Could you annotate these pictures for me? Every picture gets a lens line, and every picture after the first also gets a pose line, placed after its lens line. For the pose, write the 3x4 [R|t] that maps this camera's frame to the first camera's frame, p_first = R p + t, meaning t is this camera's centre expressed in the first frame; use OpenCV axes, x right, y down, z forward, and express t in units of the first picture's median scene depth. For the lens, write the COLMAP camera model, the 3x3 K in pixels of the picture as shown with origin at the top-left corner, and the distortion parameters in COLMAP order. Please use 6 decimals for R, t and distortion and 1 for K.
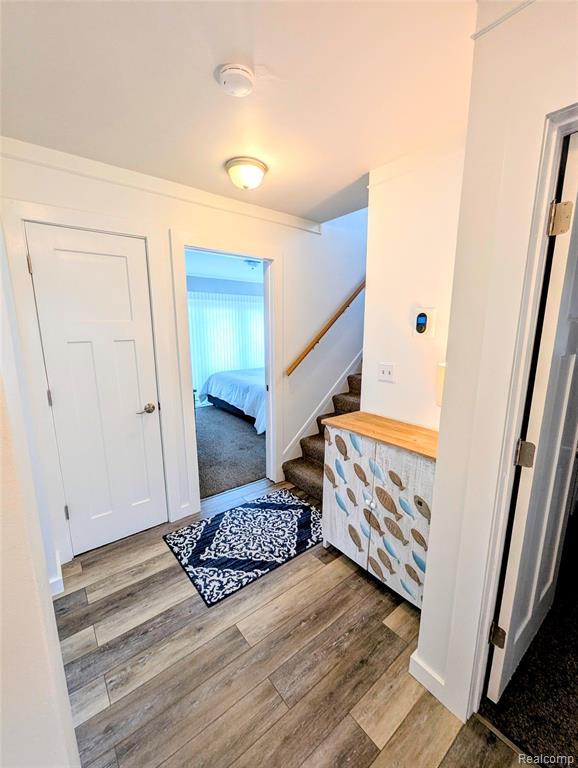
lens RADIAL K [[317.5, 0, 288.0], [0, 317.5, 385.4], [0, 0, 1]] dist [-0.000019, -0.000023]
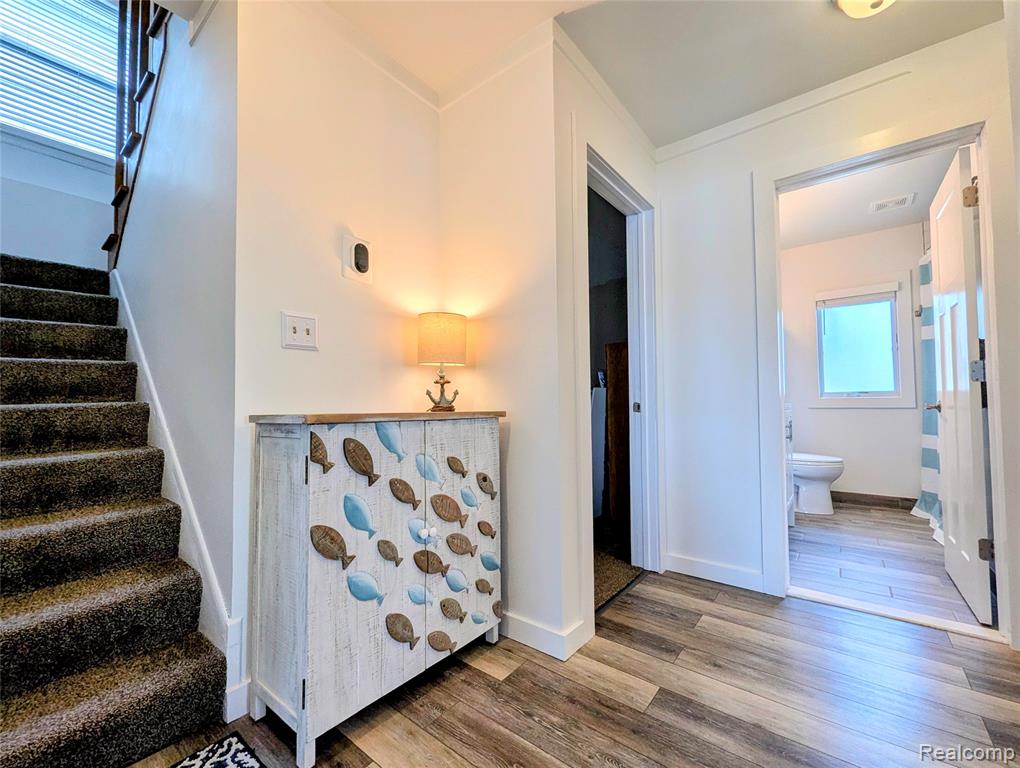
lens RADIAL K [[421.7, 0, 510.6], [0, 421.7, 389.1], [0, 0, 1]] dist [-0.000019, -0.000023]
pose [[-0.220217, 0.037848, 0.974716, -0.544283], [0.188028, 0.982154, 0.004344, 0.141448], [-0.957157, 0.184230, -0.223404, 0.996434]]
